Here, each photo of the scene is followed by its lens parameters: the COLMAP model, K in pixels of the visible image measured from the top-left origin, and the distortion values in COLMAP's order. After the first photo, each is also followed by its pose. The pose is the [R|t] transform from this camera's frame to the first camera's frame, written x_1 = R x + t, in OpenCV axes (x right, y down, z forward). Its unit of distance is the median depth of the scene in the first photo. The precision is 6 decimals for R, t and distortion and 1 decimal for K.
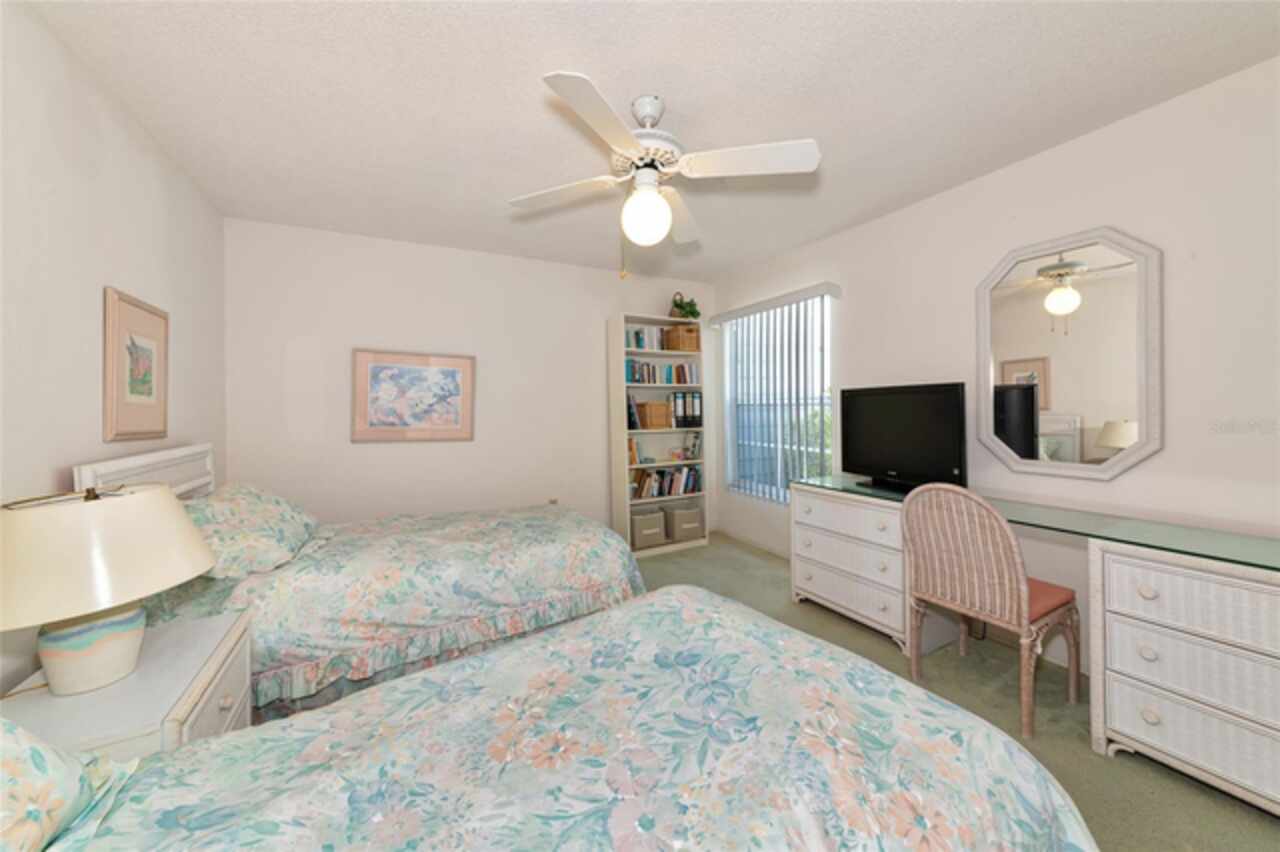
lens RADIAL K [[452.3, 0, 637.0], [0, 452.3, 412.8], [0, 0, 1]] dist [-0.000338, 0.000002]
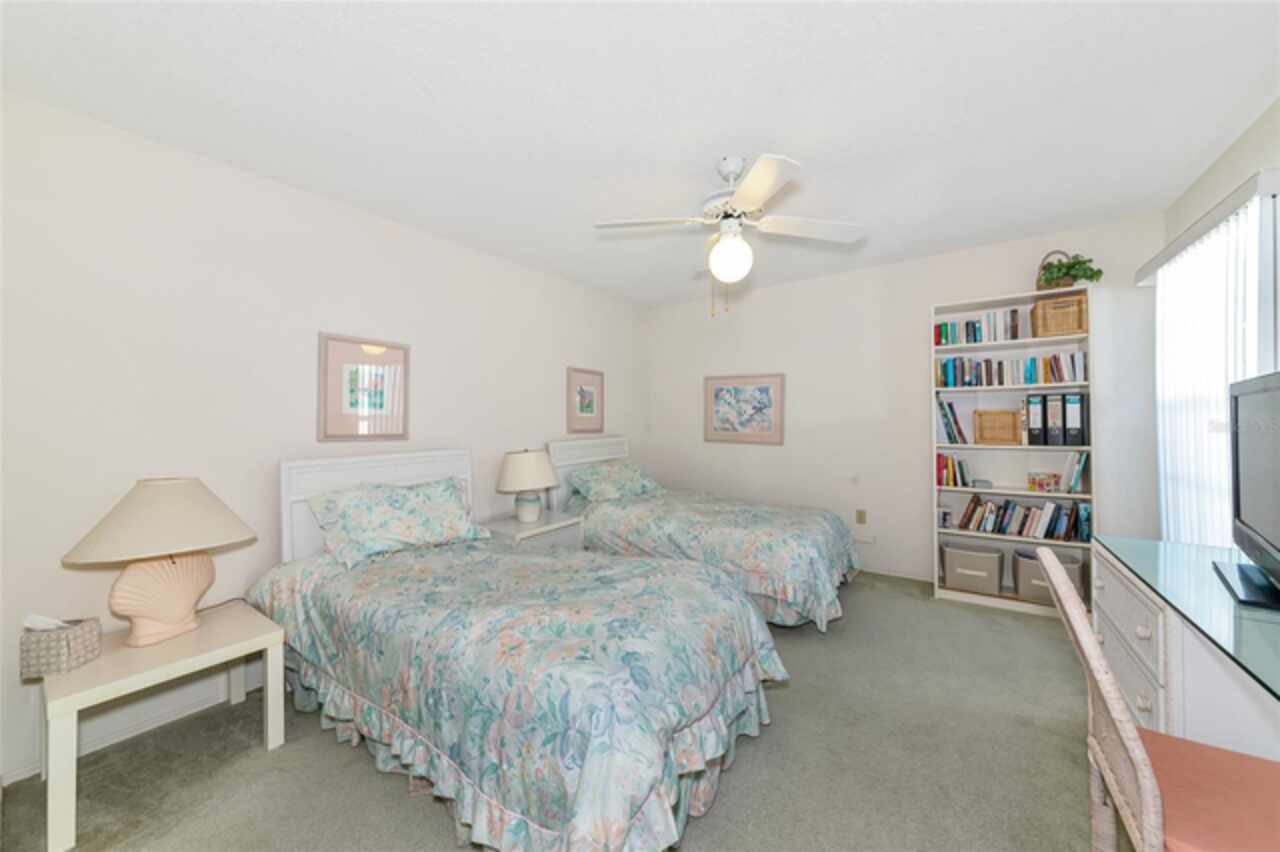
lens RADIAL K [[449.0, 0, 640.0], [0, 449.0, 426.0], [0, 0, 1]] dist [0.016723, 0.000012]
pose [[0.454392, 0.018671, -0.890606, 0.489015], [-0.004809, 0.999817, 0.018507, -0.007997], [0.890789, -0.004126, 0.454399, 0.124566]]
